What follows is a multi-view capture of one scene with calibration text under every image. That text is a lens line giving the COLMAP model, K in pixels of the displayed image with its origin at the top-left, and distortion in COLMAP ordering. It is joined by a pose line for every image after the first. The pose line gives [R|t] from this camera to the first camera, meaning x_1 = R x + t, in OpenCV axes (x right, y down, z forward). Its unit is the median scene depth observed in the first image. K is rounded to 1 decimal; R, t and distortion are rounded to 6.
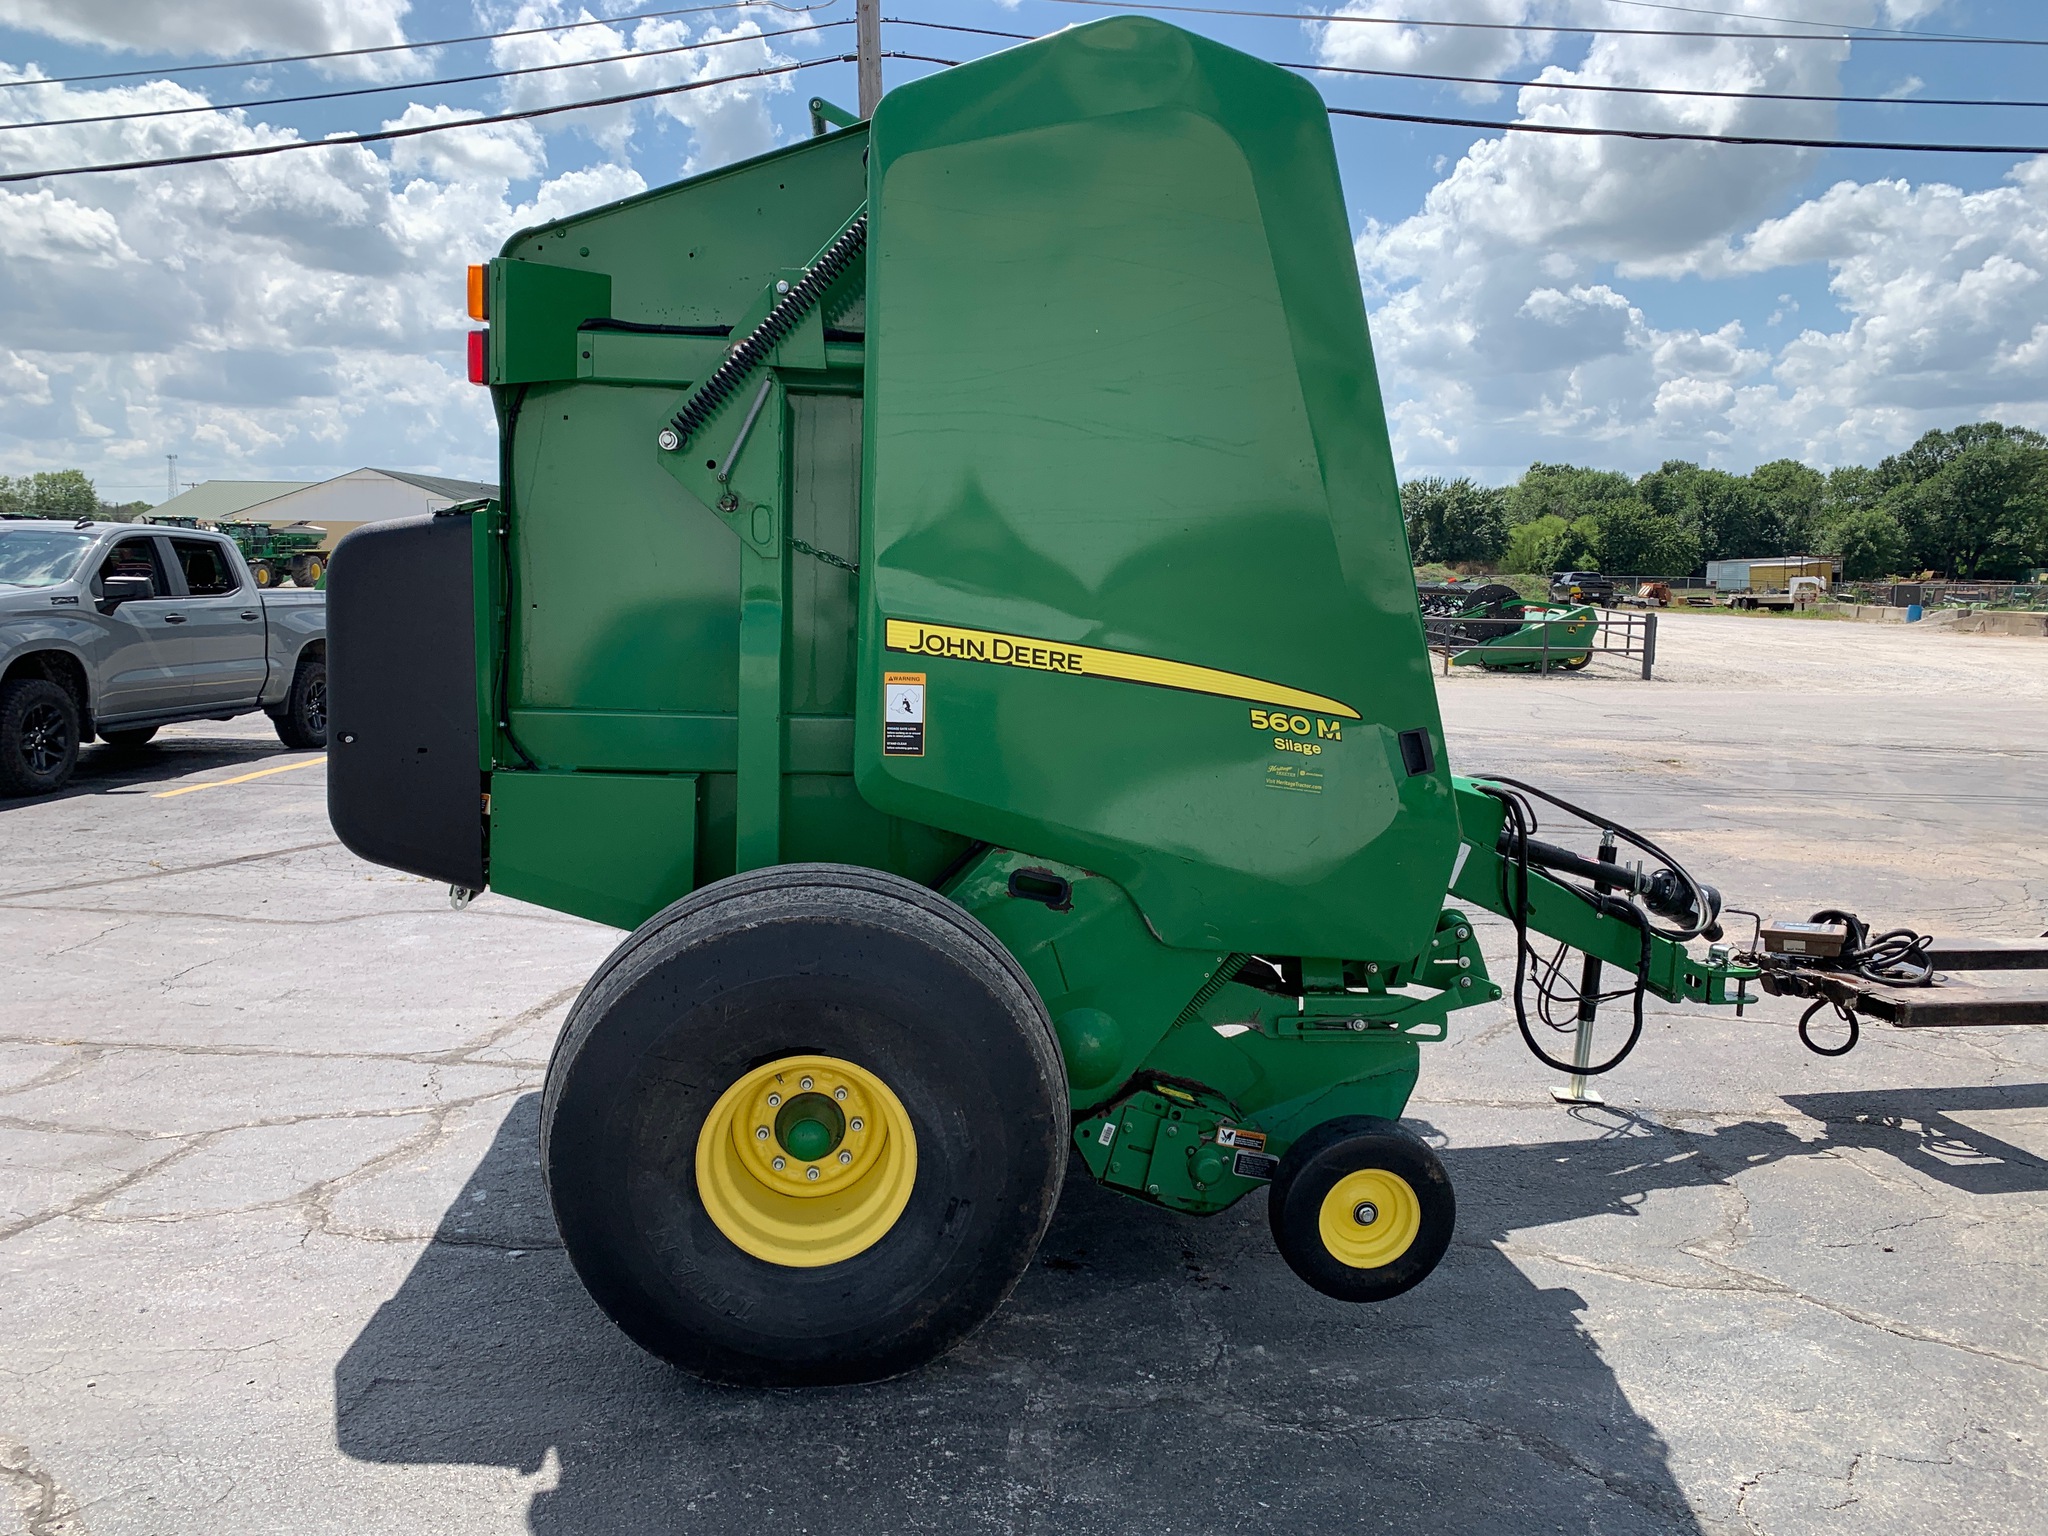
lens RADIAL K [[1563.8, 0, 1003.9], [0, 1563.8, 750.0], [0, 0, 1]] dist [0.023640, -0.026316]
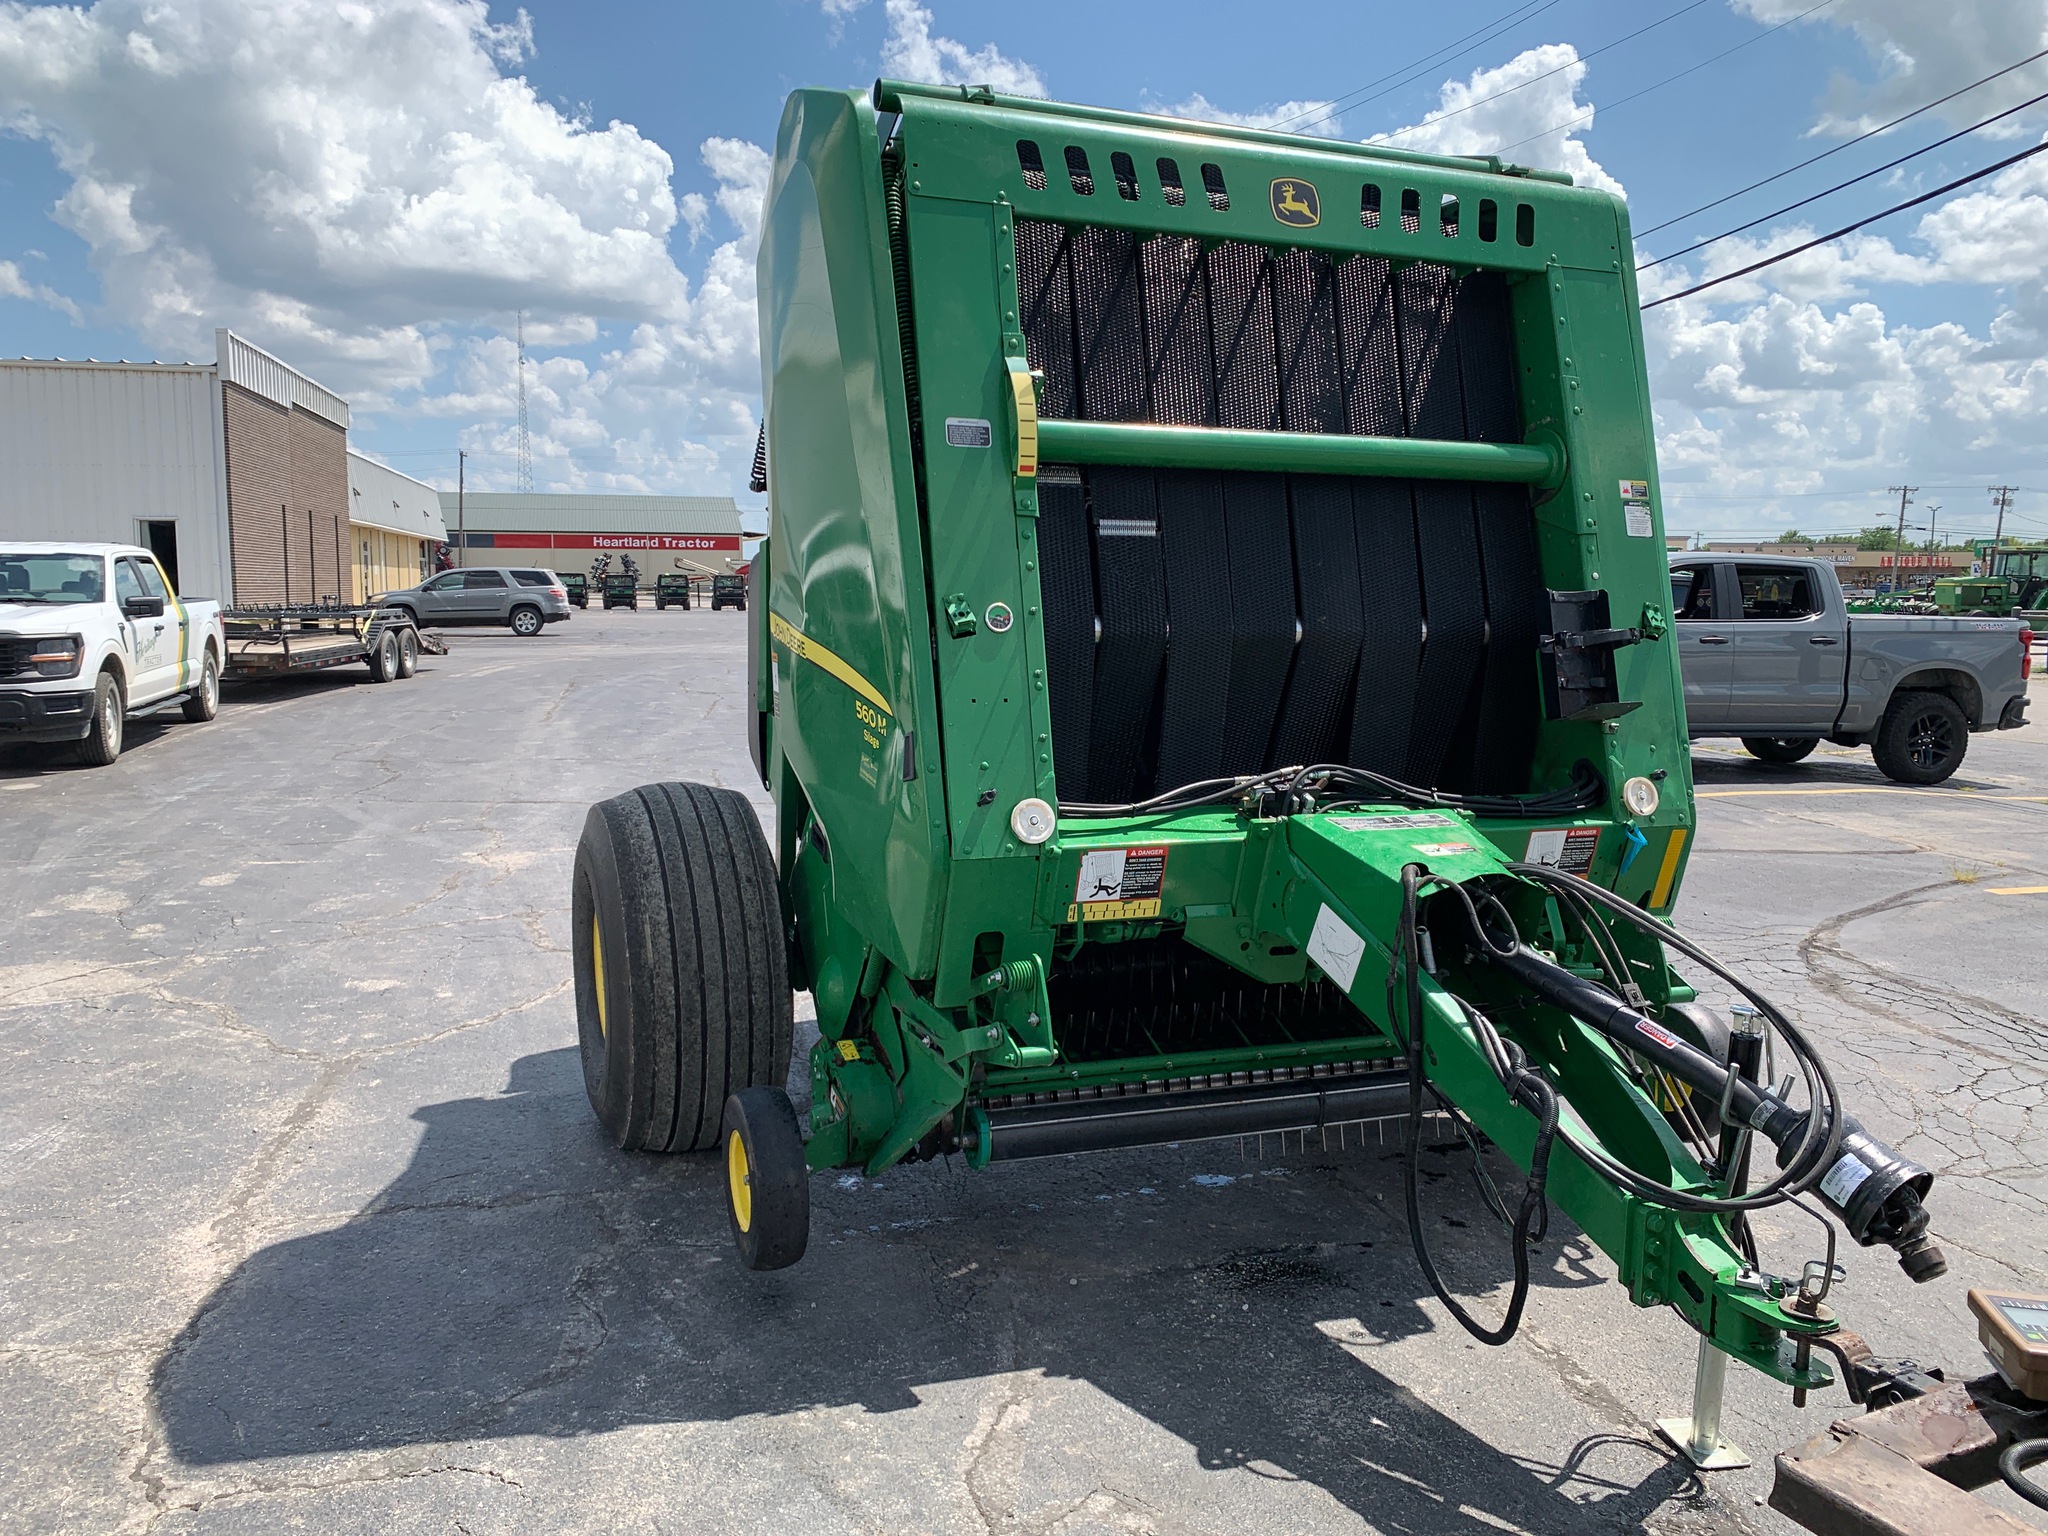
lens RADIAL K [[1563.8, 0, 995.8], [0, 1563.8, 741.3], [0, 0, 1]] dist [0.023640, -0.026316]
pose [[0.286389, 0.083078, -0.954505, 0.368060], [-0.109129, 0.992579, 0.053649, -0.020086], [0.951878, 0.088800, 0.293330, 0.242447]]
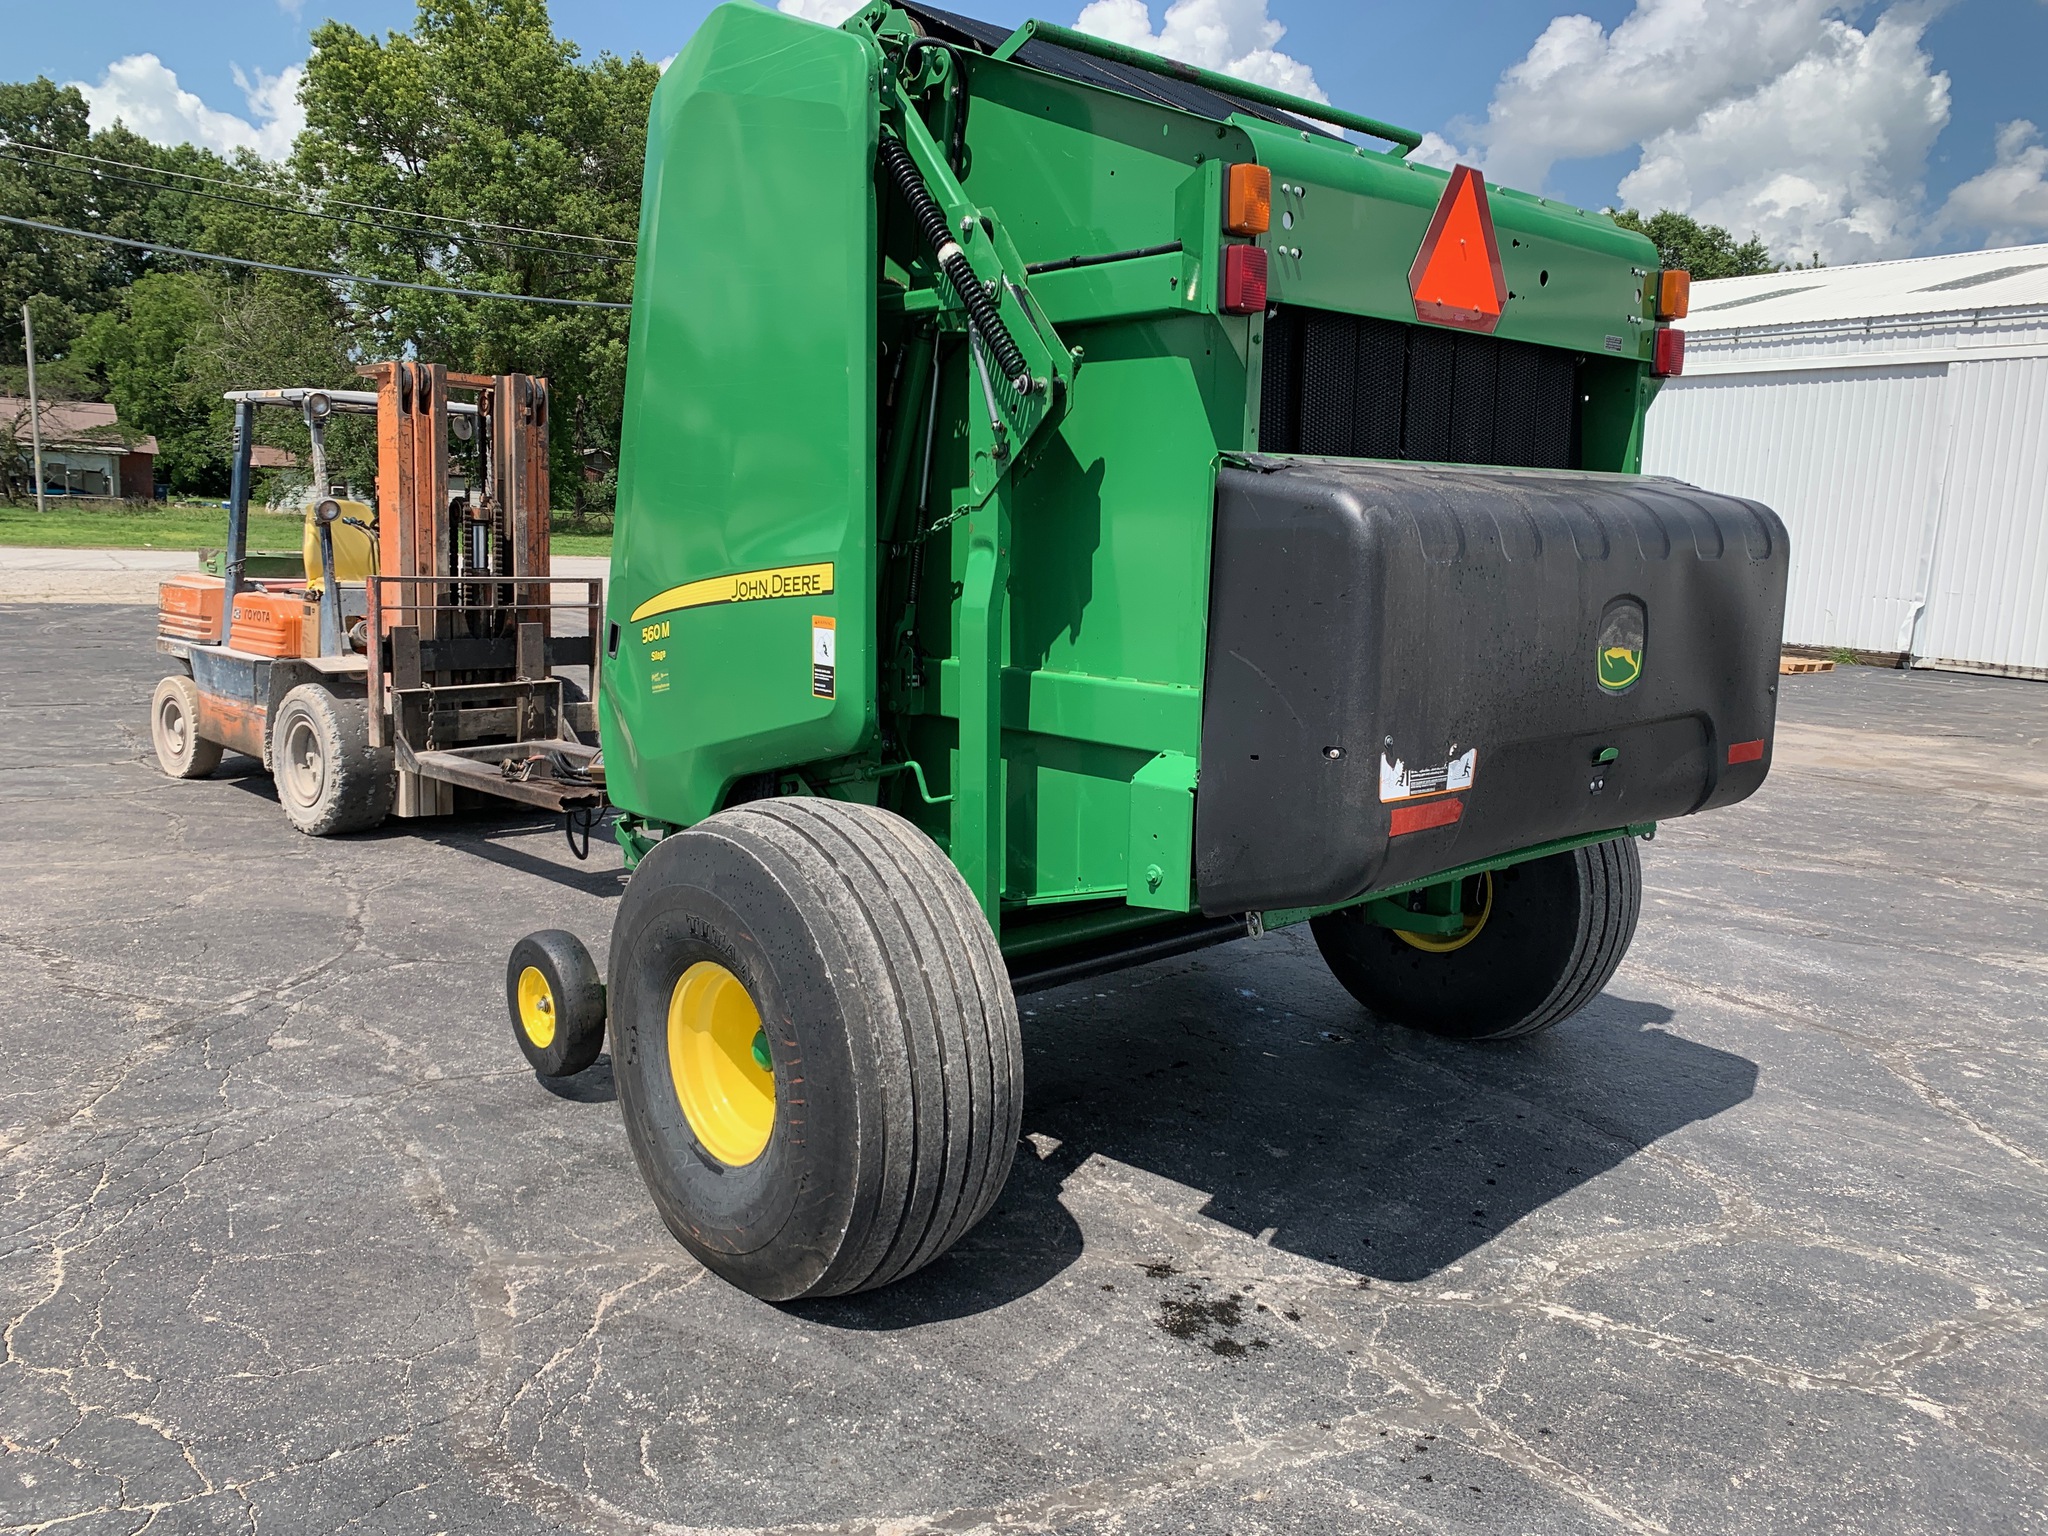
lens RADIAL K [[1563.8, 0, 993.8], [0, 1563.8, 765.5], [0, 0, 1]] dist [0.023640, -0.026316]
pose [[-0.600377, -0.164908, 0.782530, -0.303031], [0.045080, 0.969974, 0.238995, -0.077769], [-0.798445, 0.178764, -0.574916, 0.650211]]
